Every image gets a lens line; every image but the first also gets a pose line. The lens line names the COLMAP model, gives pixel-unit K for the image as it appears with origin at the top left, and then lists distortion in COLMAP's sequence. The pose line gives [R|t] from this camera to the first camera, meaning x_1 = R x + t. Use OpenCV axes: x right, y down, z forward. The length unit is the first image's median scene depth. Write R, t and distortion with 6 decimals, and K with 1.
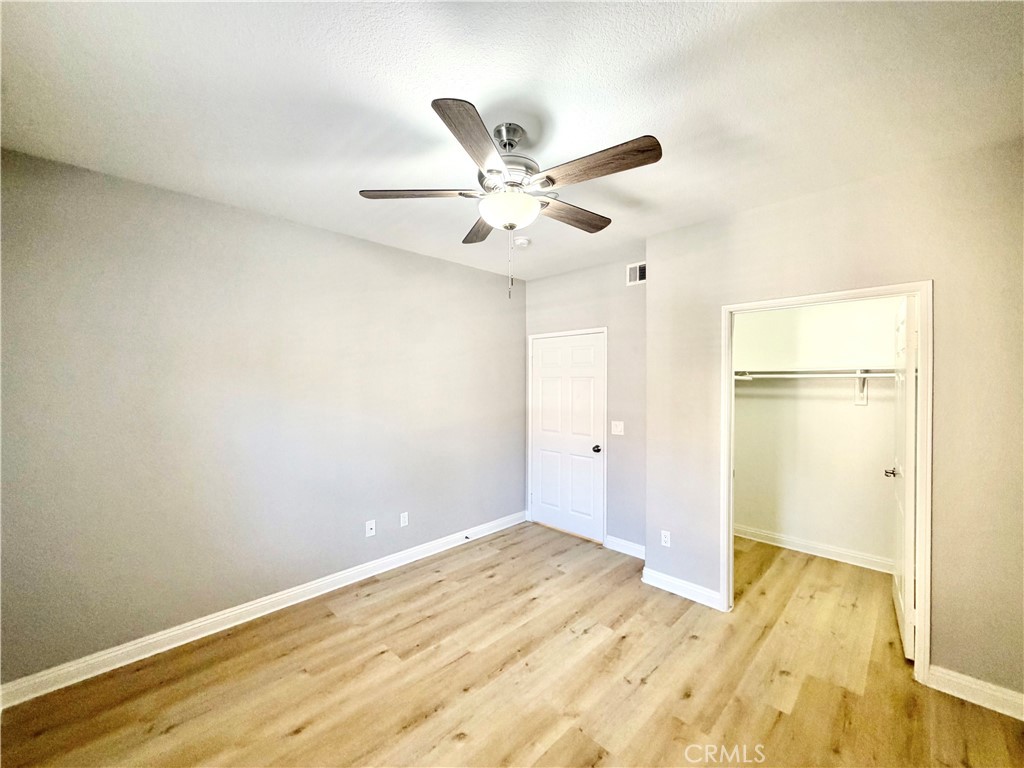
lens RADIAL K [[409.9, 0, 508.2], [0, 409.9, 384.7], [0, 0, 1]] dist [-0.000732, -0.000120]
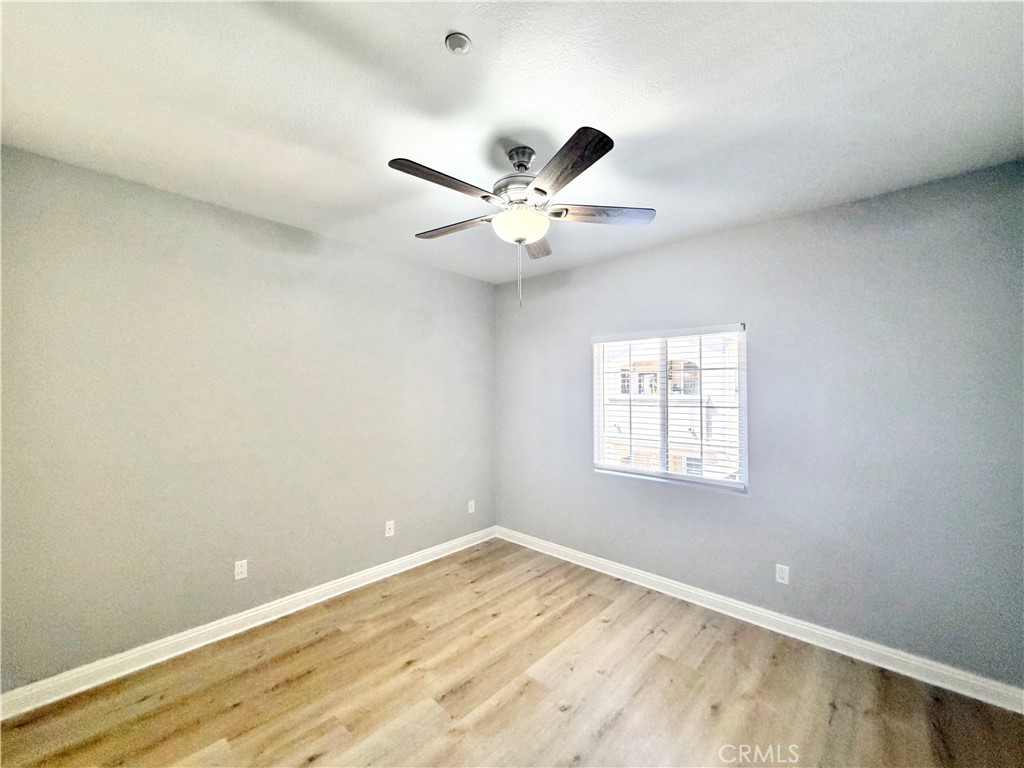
lens RADIAL K [[409.9, 0, 508.2], [0, 409.9, 384.7], [0, 0, 1]] dist [-0.000732, -0.000120]
pose [[-0.999389, -0.003108, -0.034811, 0.072013], [-0.002819, 0.999961, -0.008339, -0.001404], [0.034836, -0.008235, -0.999359, 2.002456]]
